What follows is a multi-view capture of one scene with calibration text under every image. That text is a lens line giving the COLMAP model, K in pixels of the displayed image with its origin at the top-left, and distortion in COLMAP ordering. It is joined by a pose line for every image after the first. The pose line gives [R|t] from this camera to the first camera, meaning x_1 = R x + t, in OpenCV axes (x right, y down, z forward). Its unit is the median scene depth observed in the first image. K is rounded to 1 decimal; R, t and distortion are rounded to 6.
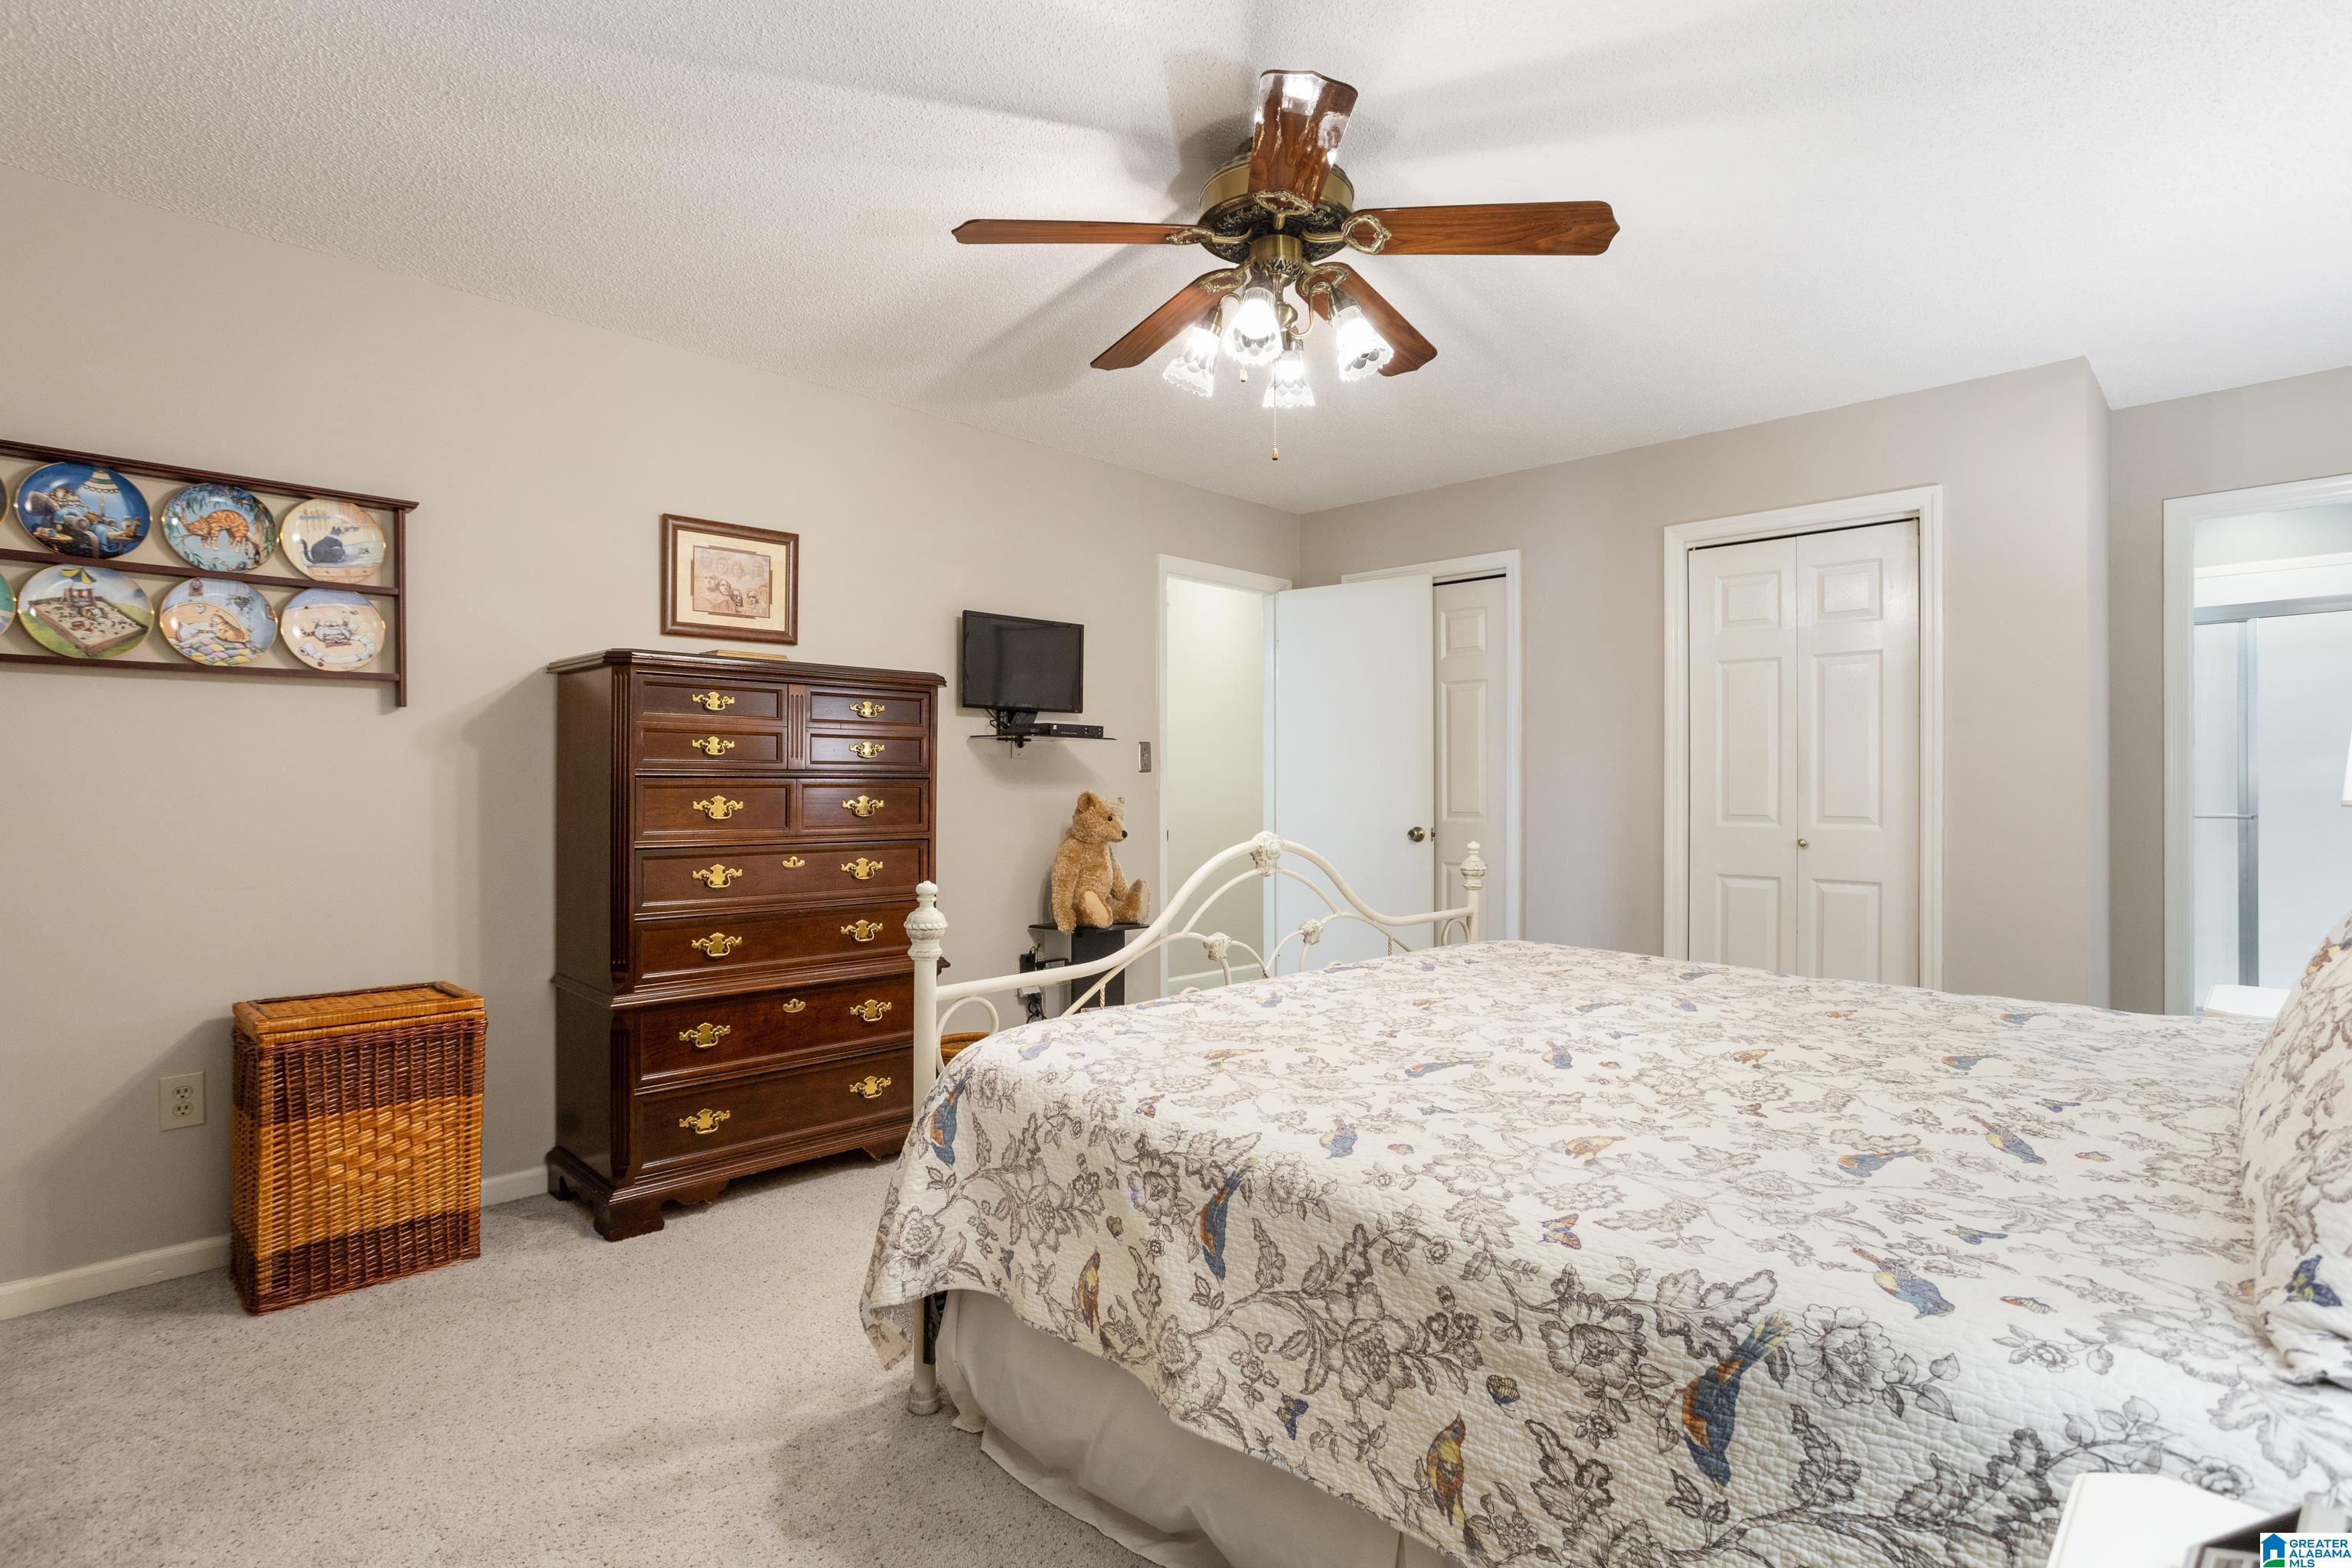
lens RADIAL K [[1186.7, 0, 1175.9], [0, 1186.7, 762.0], [0, 0, 1]] dist [-0.058279, 0.038389]
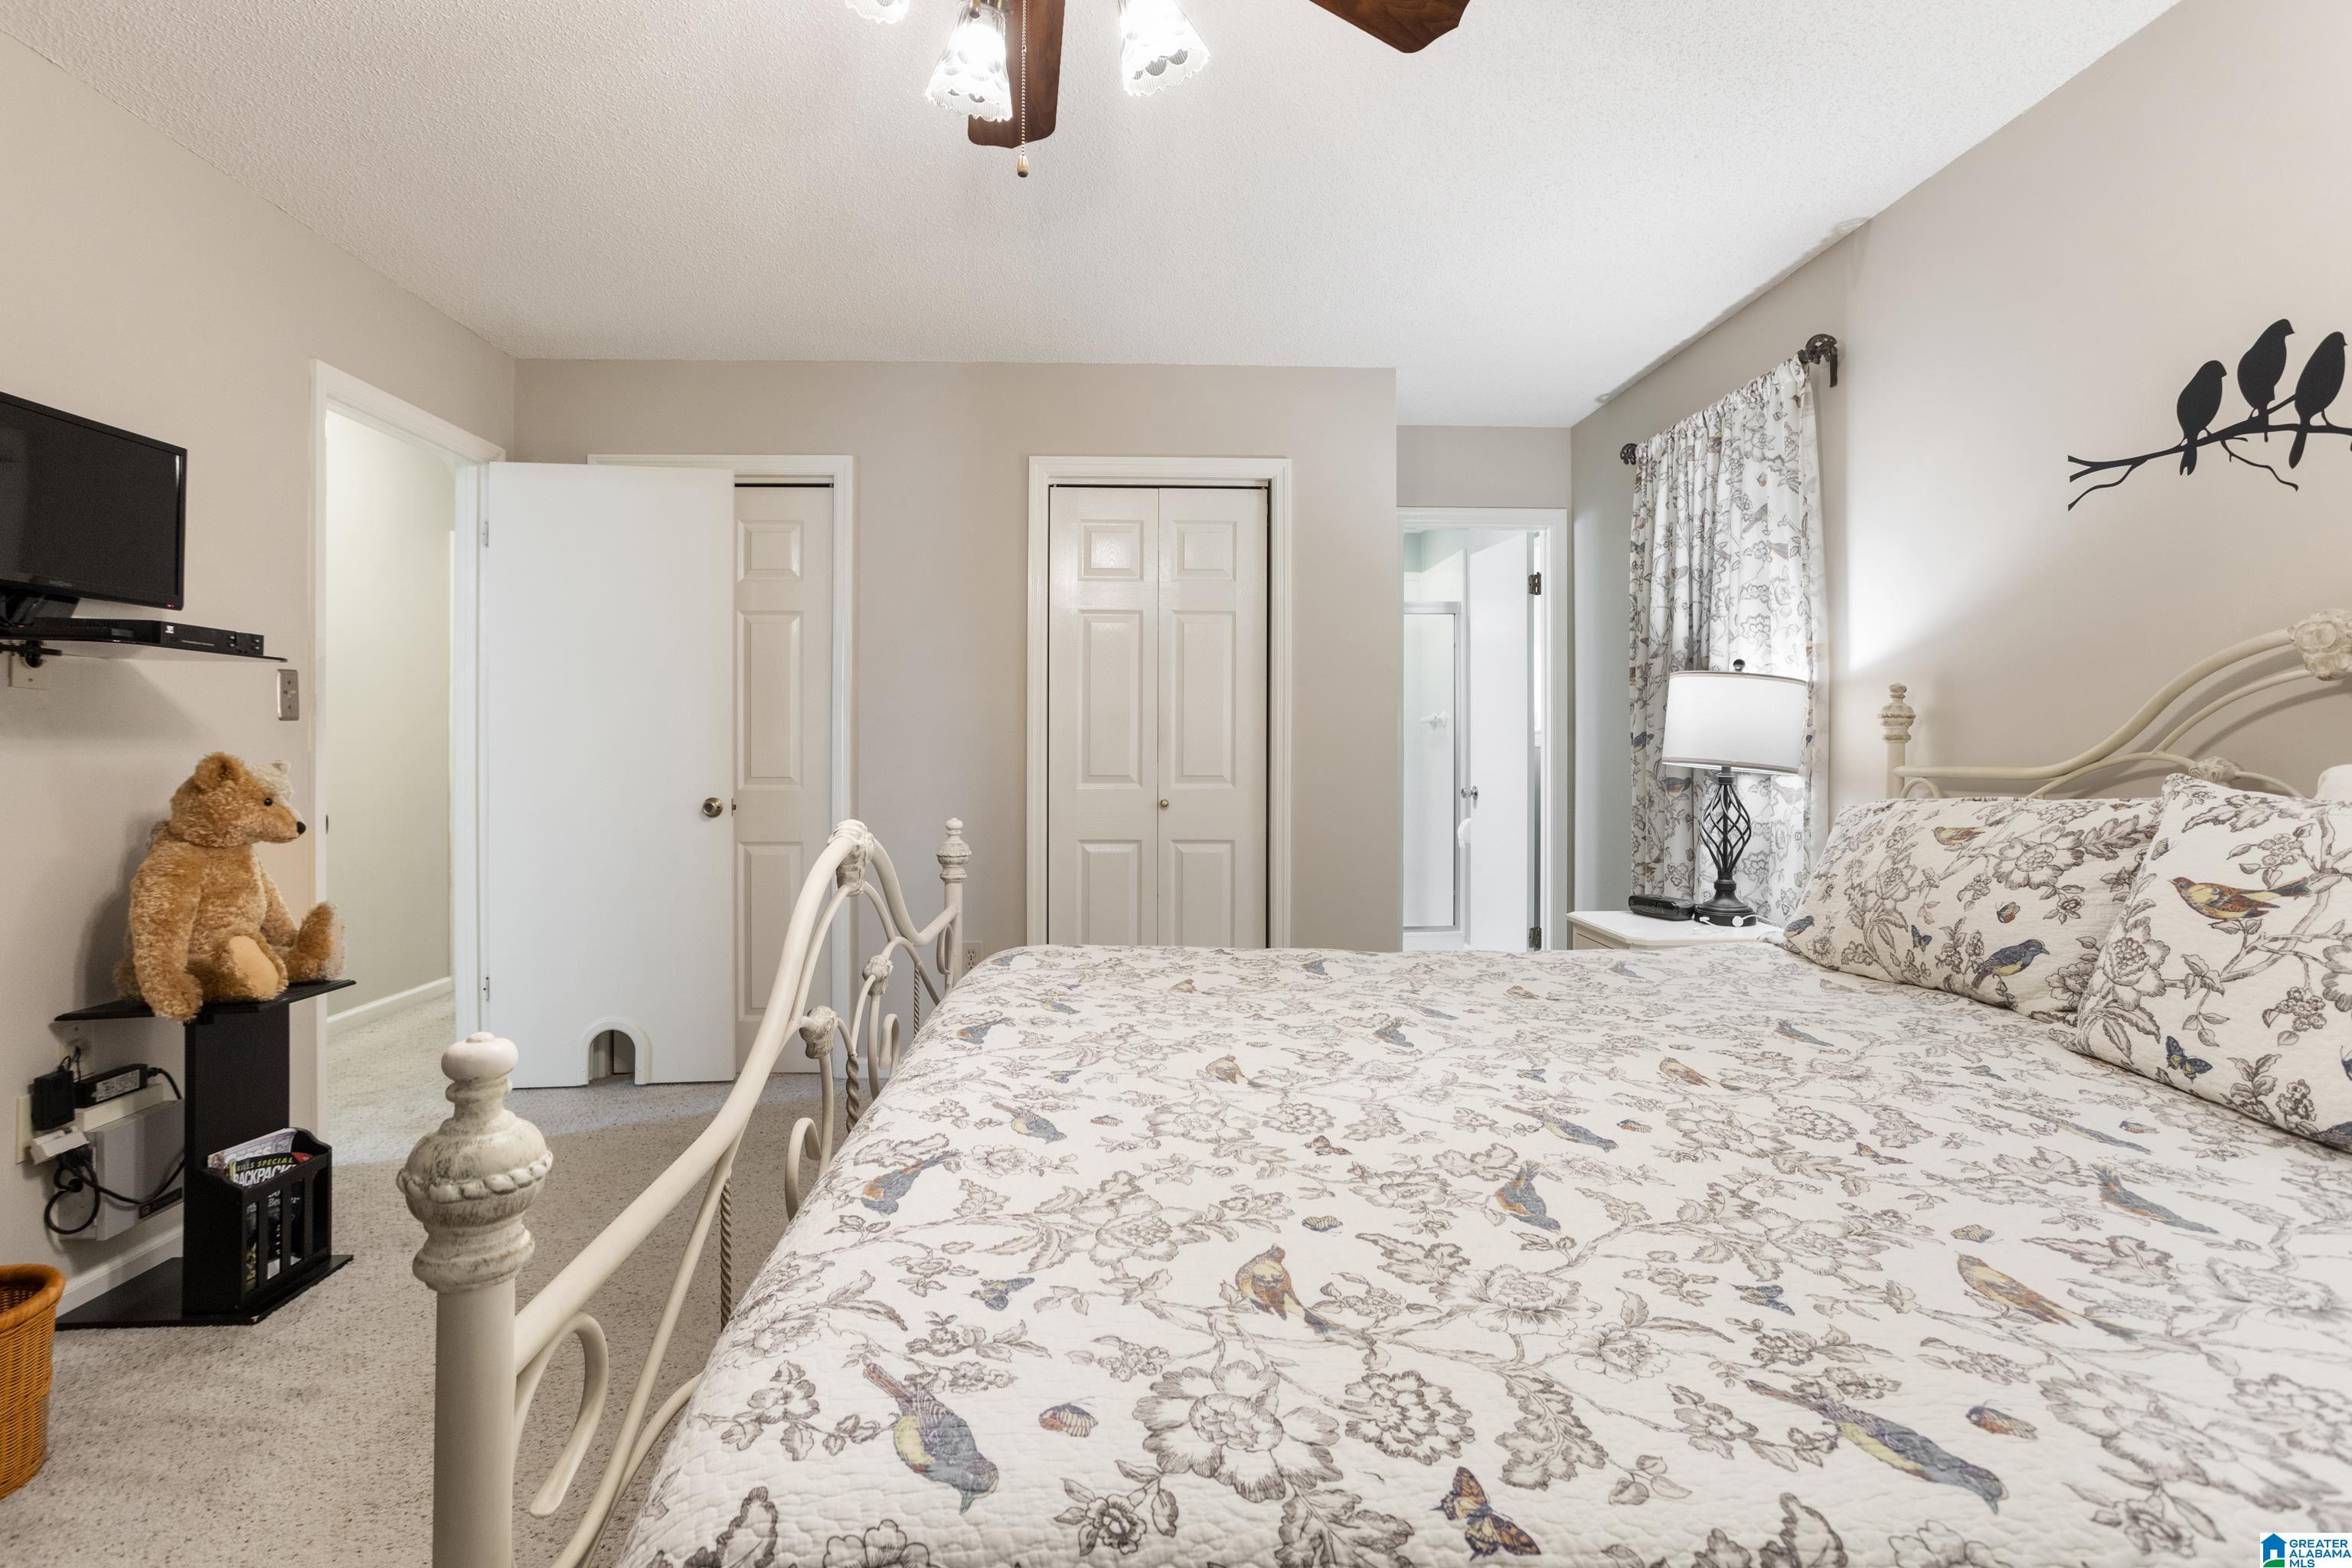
lens RADIAL K [[1154.1, 0, 1165.7], [0, 1154.1, 736.0], [0, 0, 1]] dist [-0.043188, 0.023738]
pose [[0.686137, 0.006791, 0.727440, -0.155587], [-0.016058, 0.999854, 0.005812, 0.006978], [-0.727295, -0.015669, 0.686146, 0.325582]]
